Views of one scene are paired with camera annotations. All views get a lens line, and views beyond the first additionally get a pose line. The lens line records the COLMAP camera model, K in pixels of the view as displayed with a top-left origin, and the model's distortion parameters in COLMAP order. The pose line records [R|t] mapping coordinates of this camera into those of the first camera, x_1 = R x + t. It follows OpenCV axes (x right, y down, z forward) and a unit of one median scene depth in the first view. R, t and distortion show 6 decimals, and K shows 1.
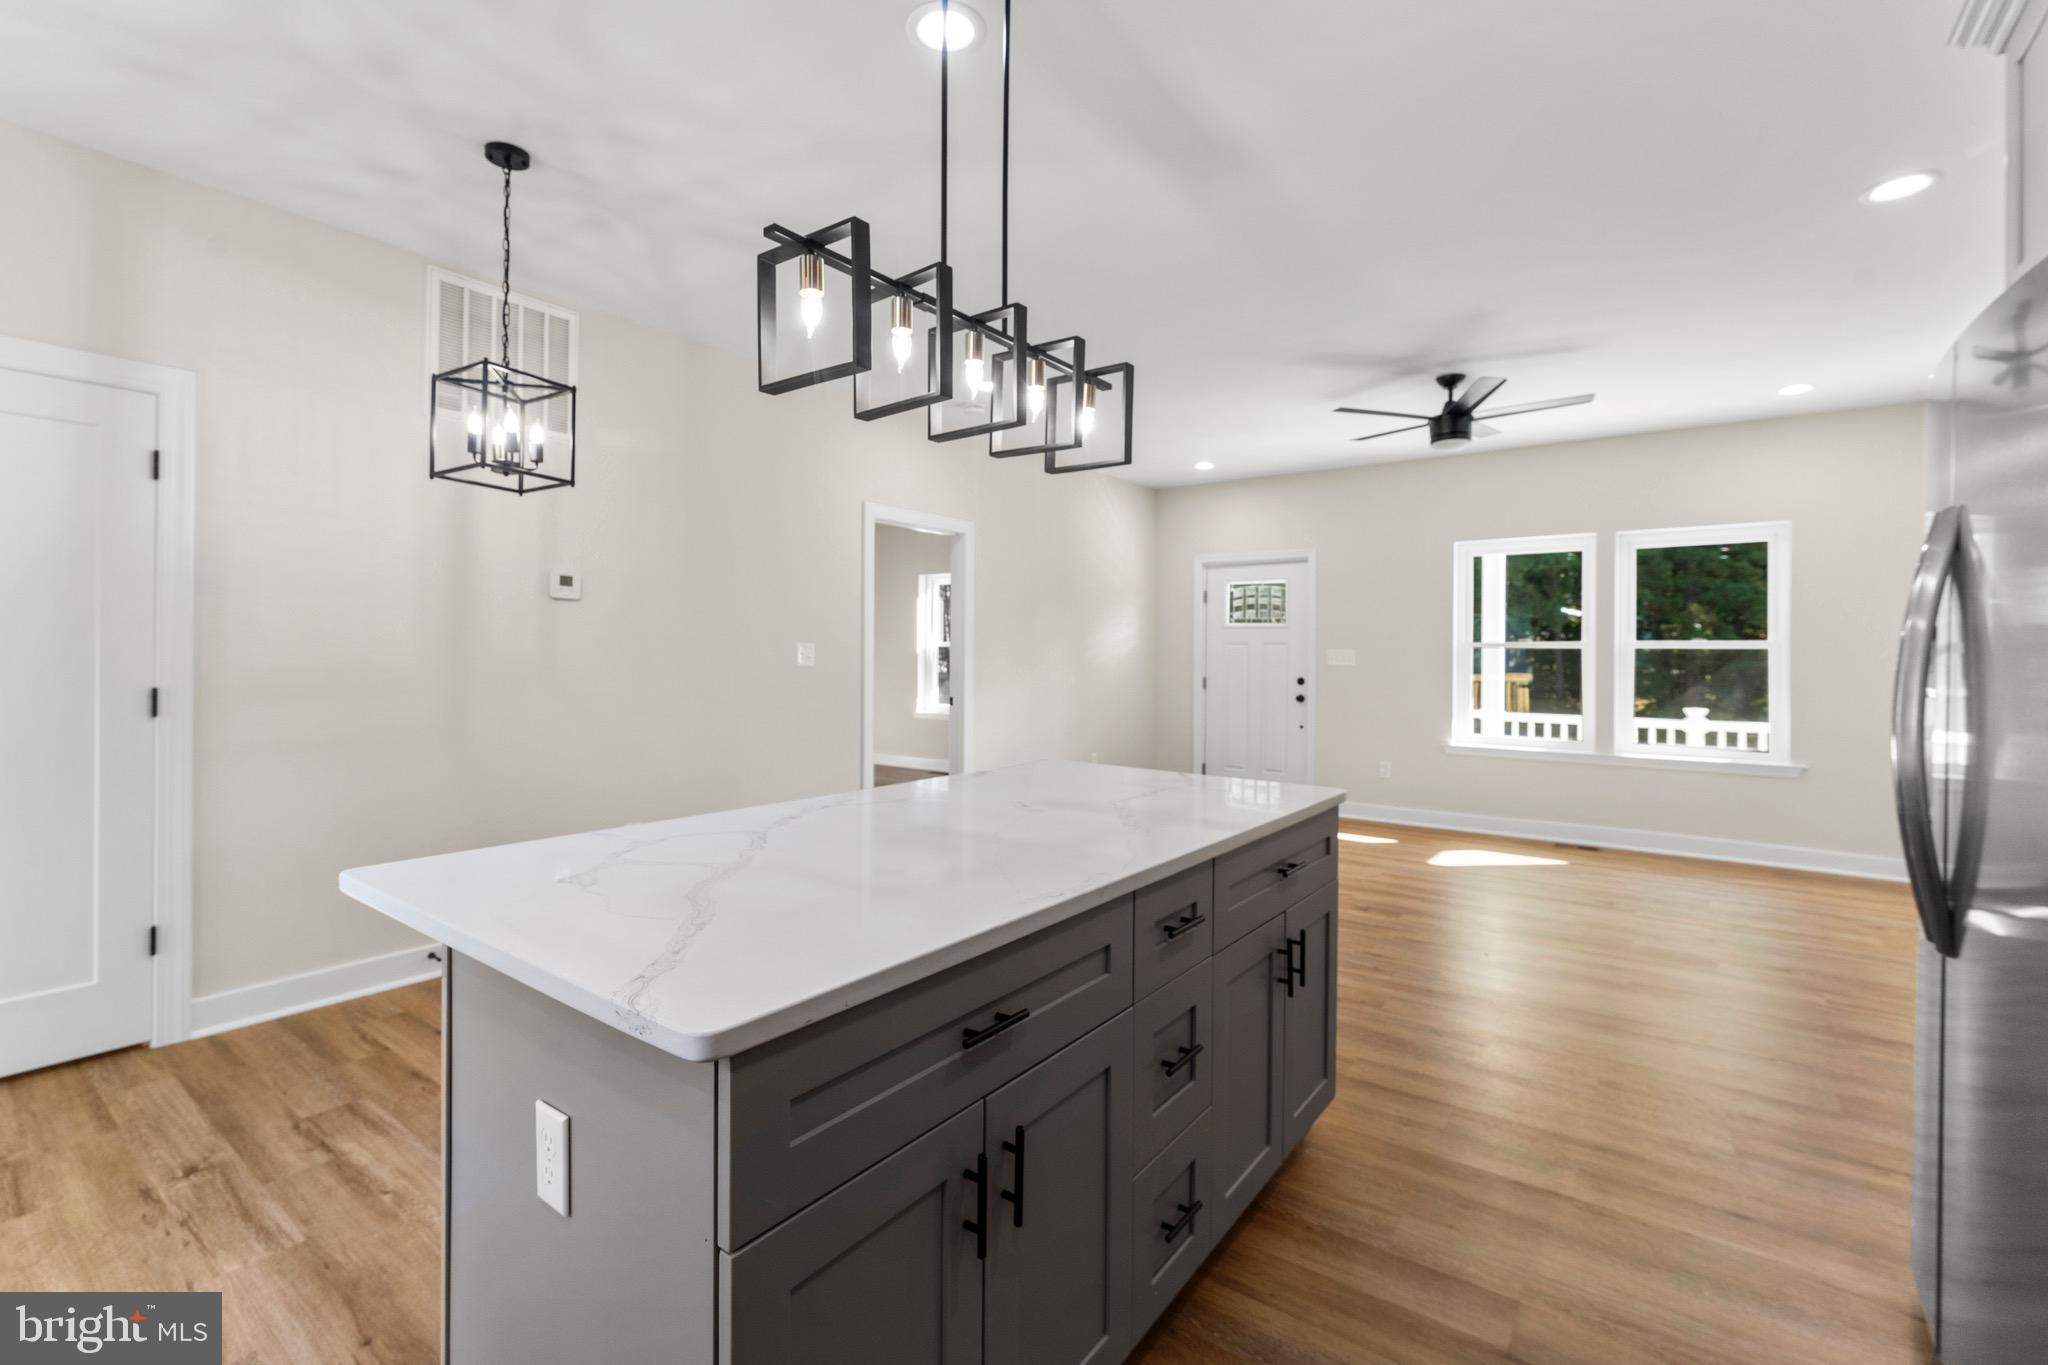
lens RADIAL K [[876.8, 0, 1026.7], [0, 876.8, 643.1], [0, 0, 1]] dist [0.000869, 0.000148]
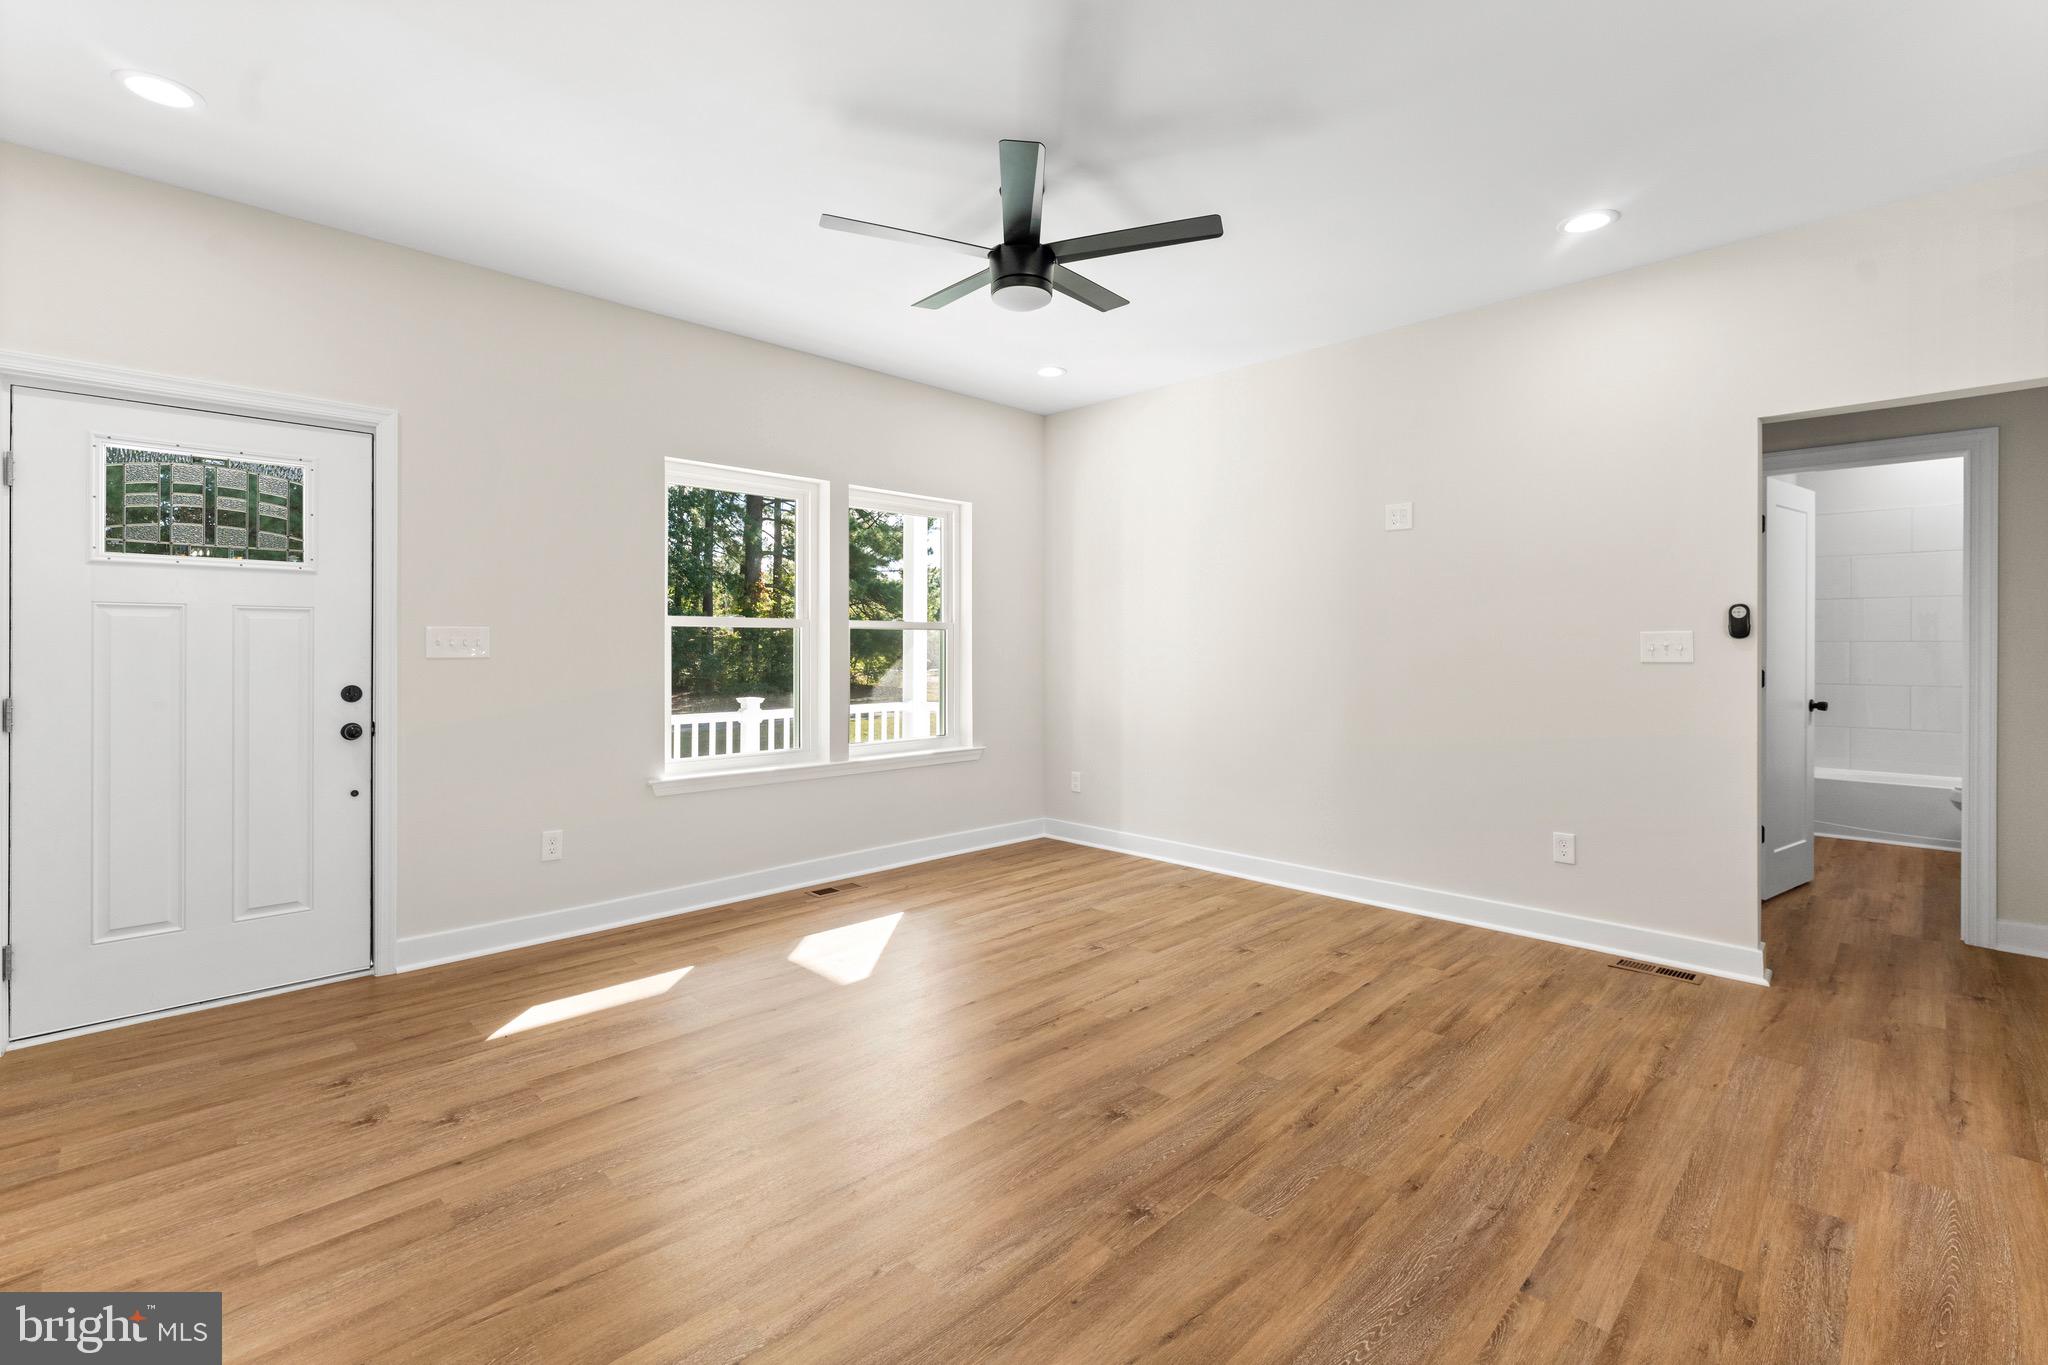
lens RADIAL K [[908.1, 0, 1010.3], [0, 908.1, 644.3], [0, 0, 1]] dist [0.002148, 0.000202]
pose [[0.152545, -0.006607, 0.988274, -0.104198], [-0.015748, 0.999834, 0.009115, 0.008367], [-0.988171, -0.016953, 0.152416, 0.600737]]
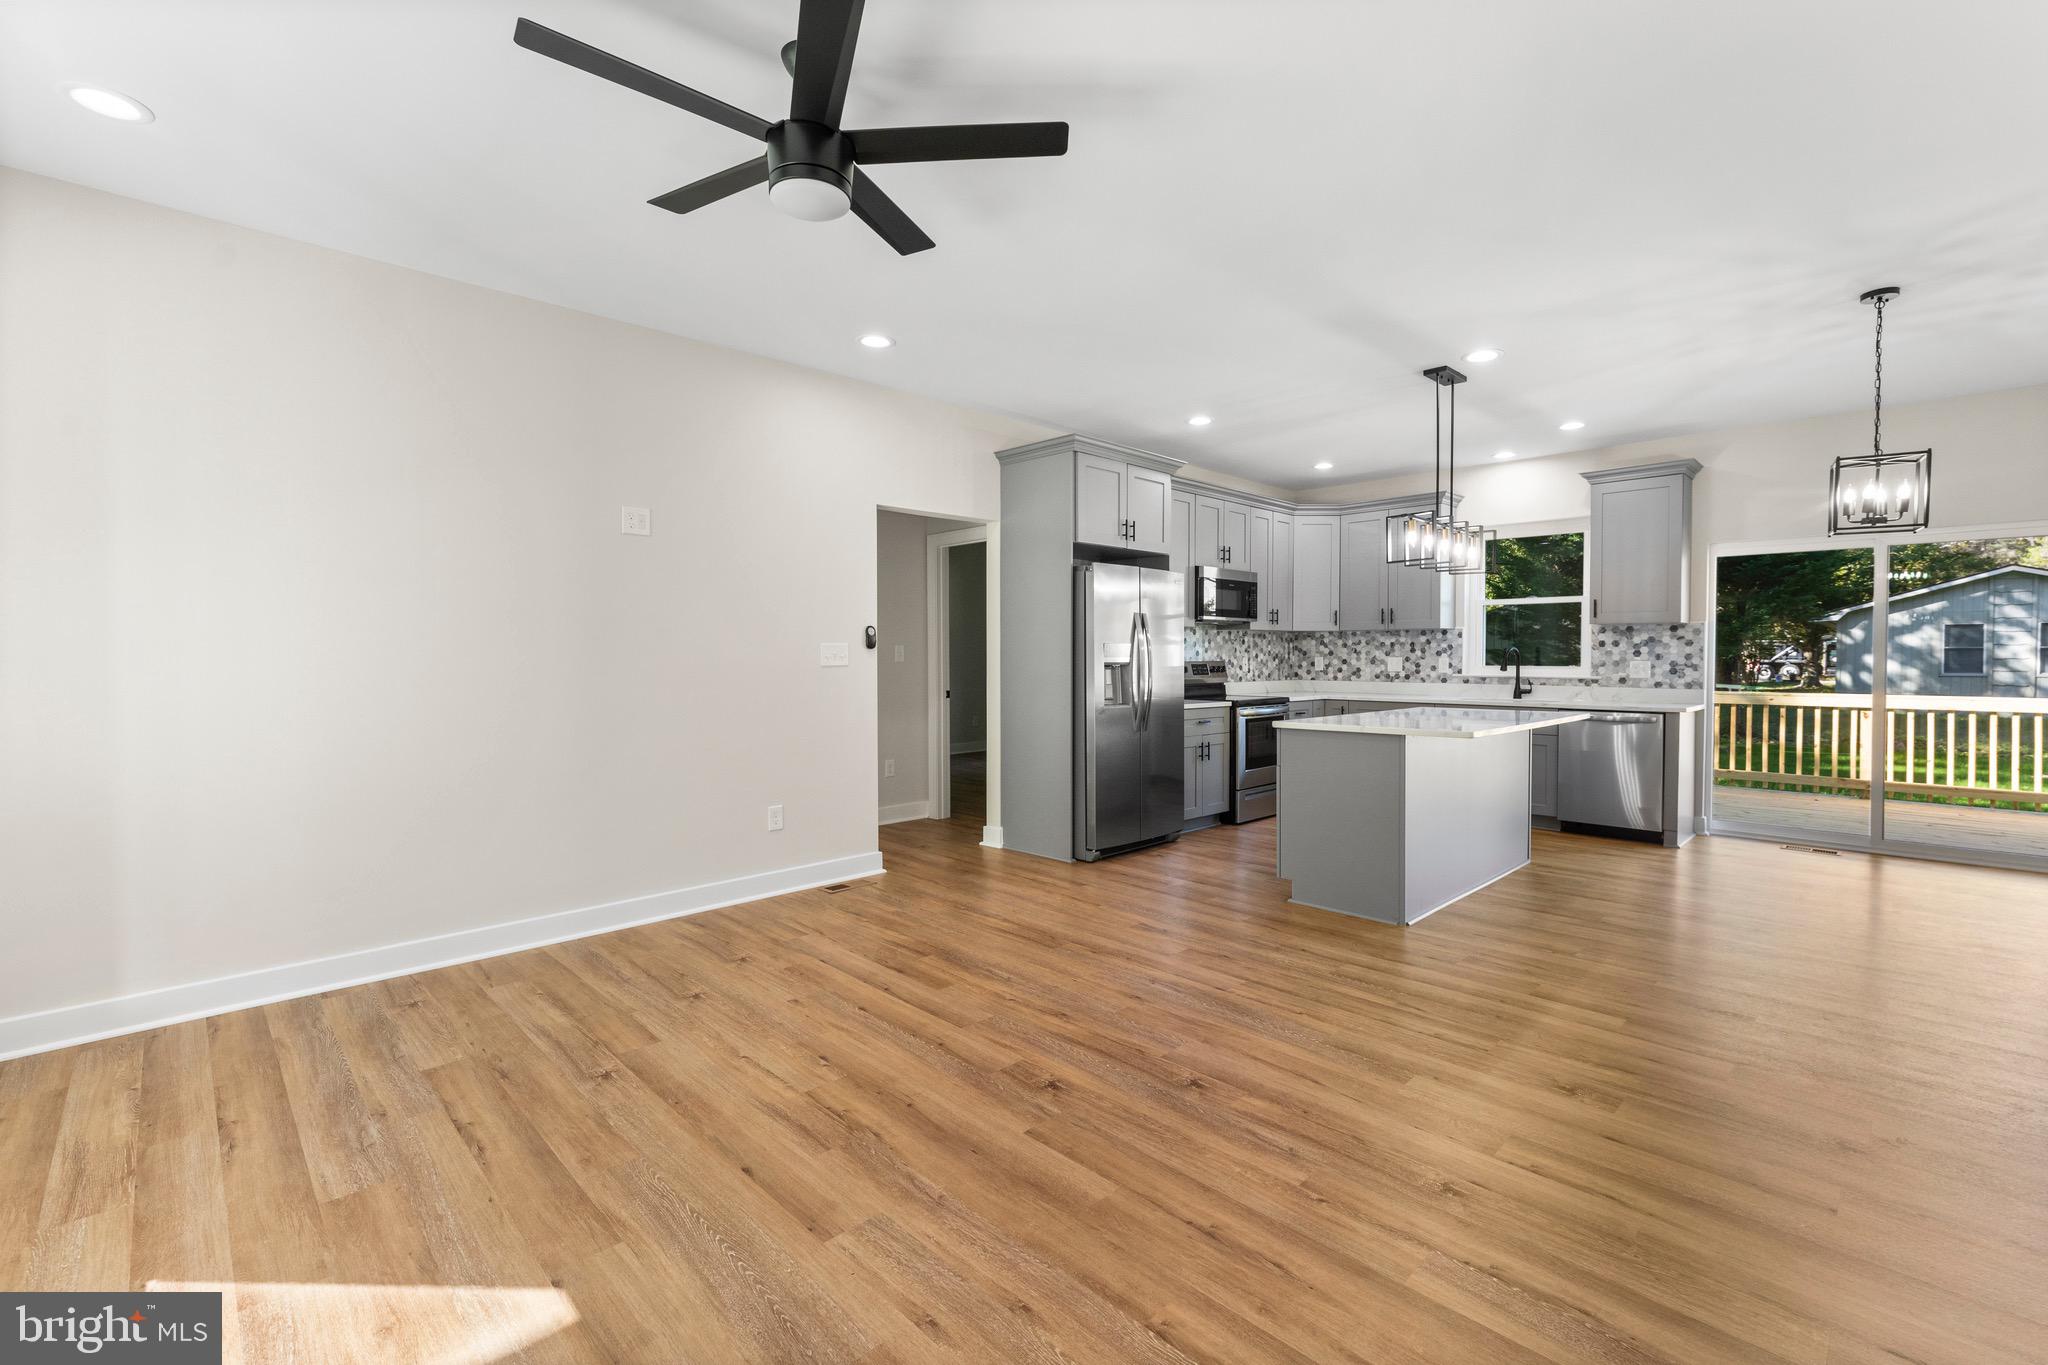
lens RADIAL K [[893.4, 0, 1046.5], [0, 893.4, 664.2], [0, 0, 1]] dist [0.002252, -0.000099]
pose [[-0.991131, -0.009408, 0.132558, 0.191658], [-0.010032, 0.999942, -0.004039, 0.017356], [-0.132512, -0.005333, -0.991167, 0.970581]]
